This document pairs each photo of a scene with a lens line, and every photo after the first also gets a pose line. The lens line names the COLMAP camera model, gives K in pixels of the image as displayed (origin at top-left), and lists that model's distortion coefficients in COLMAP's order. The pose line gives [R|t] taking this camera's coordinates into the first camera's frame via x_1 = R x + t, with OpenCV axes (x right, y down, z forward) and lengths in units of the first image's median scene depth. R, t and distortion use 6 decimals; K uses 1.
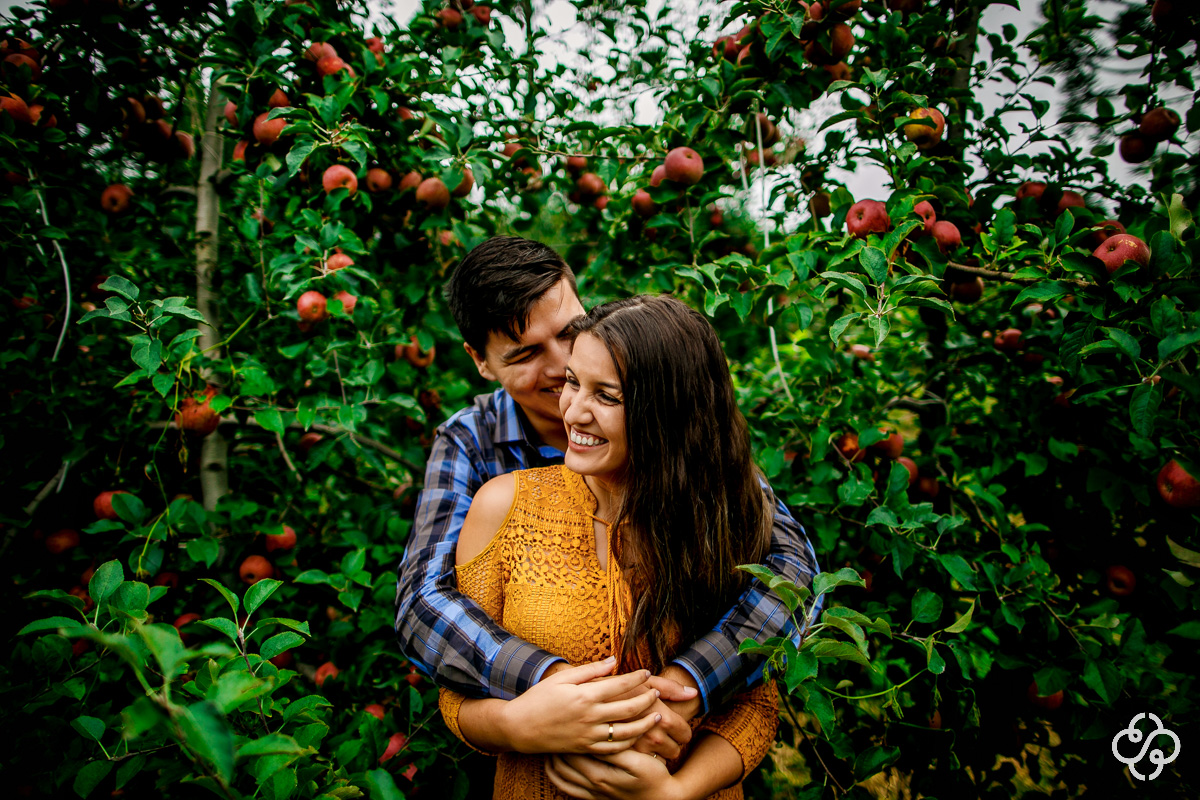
lens RADIAL K [[837.1, 0, 600.7], [0, 837.1, 399.7], [0, 0, 1]] dist [-0.014000, 0.011213]
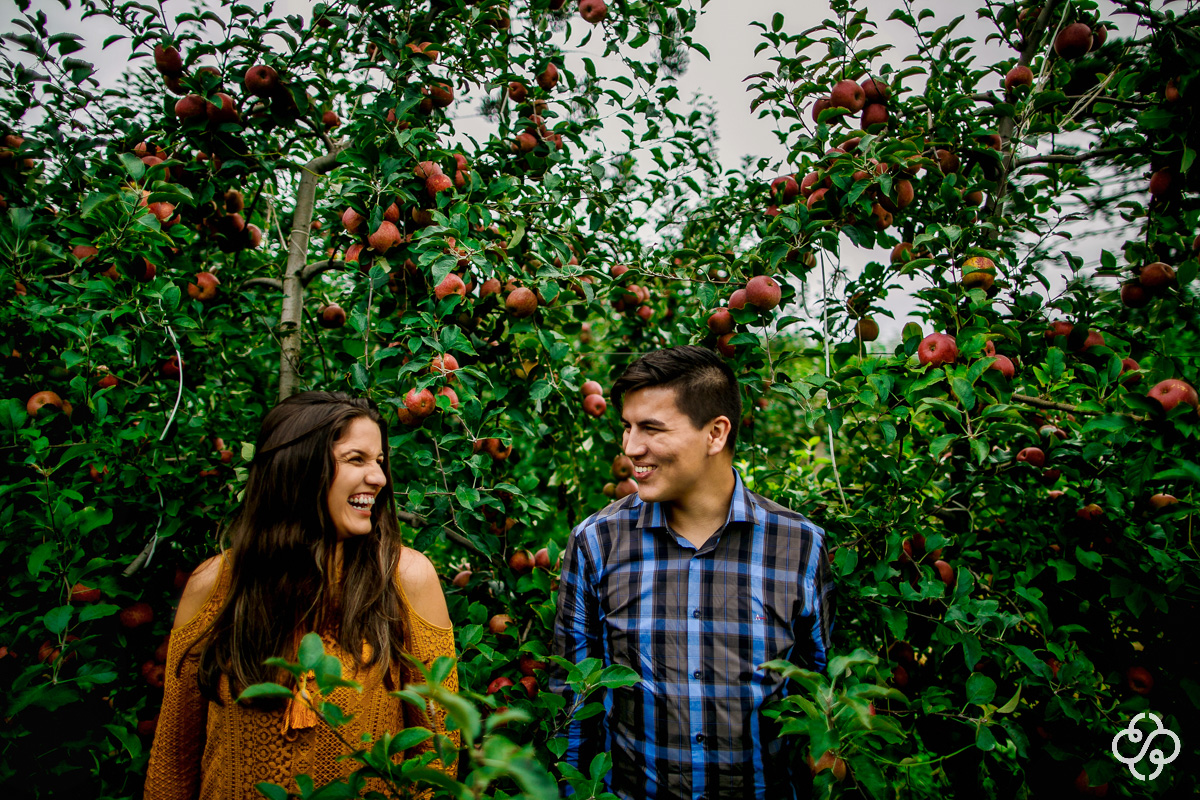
lens RADIAL K [[837.1, 0, 598.3], [0, 837.1, 400.3], [0, 0, 1]] dist [-0.014000, 0.011213]
pose [[0.996897, 0.046505, 0.063514, -0.178792], [-0.039576, 0.993545, -0.106309, -0.005823], [-0.068048, 0.103466, 0.992303, -0.084189]]
